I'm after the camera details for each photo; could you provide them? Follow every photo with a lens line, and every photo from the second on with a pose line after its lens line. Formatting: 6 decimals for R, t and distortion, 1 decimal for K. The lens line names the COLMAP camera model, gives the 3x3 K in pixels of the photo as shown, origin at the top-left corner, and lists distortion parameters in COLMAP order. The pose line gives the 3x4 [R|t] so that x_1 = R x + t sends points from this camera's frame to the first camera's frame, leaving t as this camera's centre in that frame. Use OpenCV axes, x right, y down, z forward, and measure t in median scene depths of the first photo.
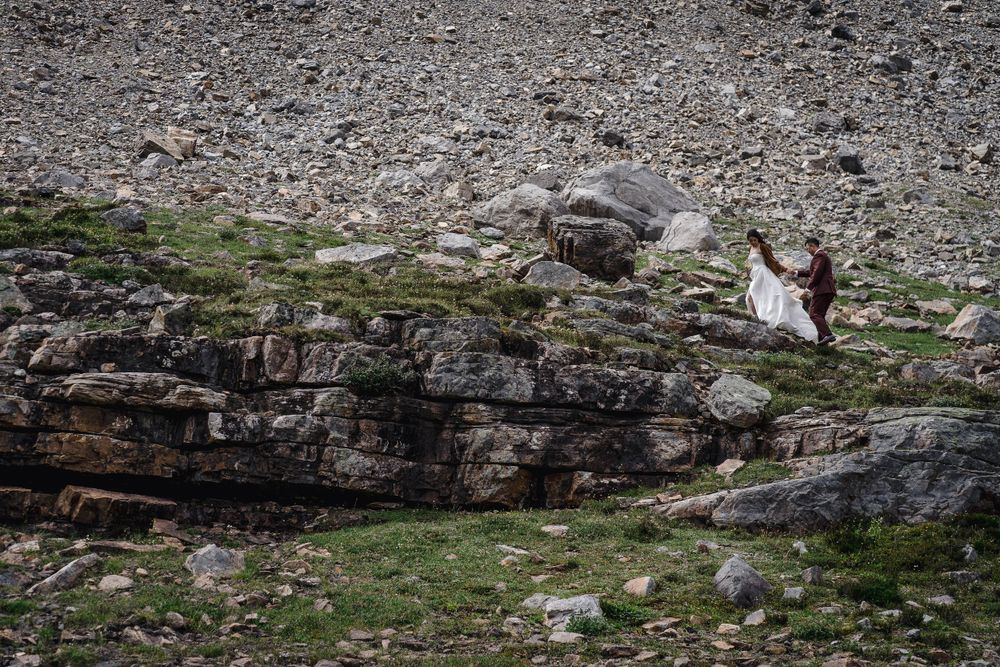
lens RADIAL K [[2411.0, 0, 500.0], [0, 2411.0, 333.5], [0, 0, 1]] dist [0.035493, -0.384405]
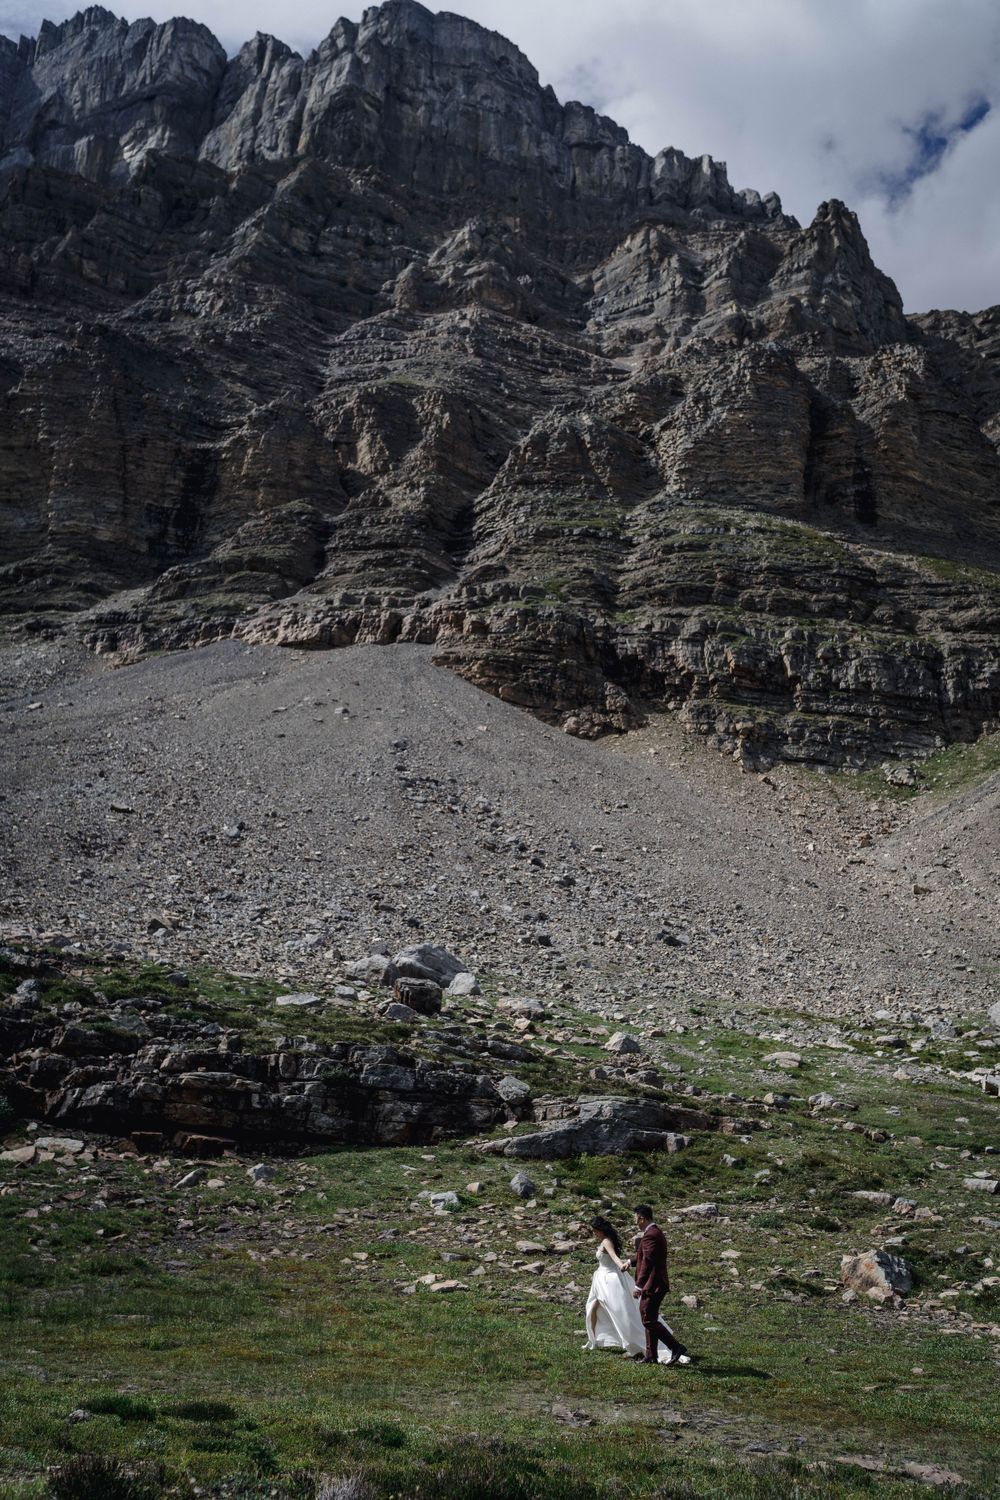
lens RADIAL K [[1432.9, 0, 500.0], [0, 1432.9, 750.0], [0, 0, 1]] dist [-0.010045, 0.017312]
pose [[0.991980, 0.044086, 0.118455, -0.055838], [-0.021155, 0.981889, -0.188274, -0.021625], [-0.124610, 0.184258, 0.974947, -0.176897]]
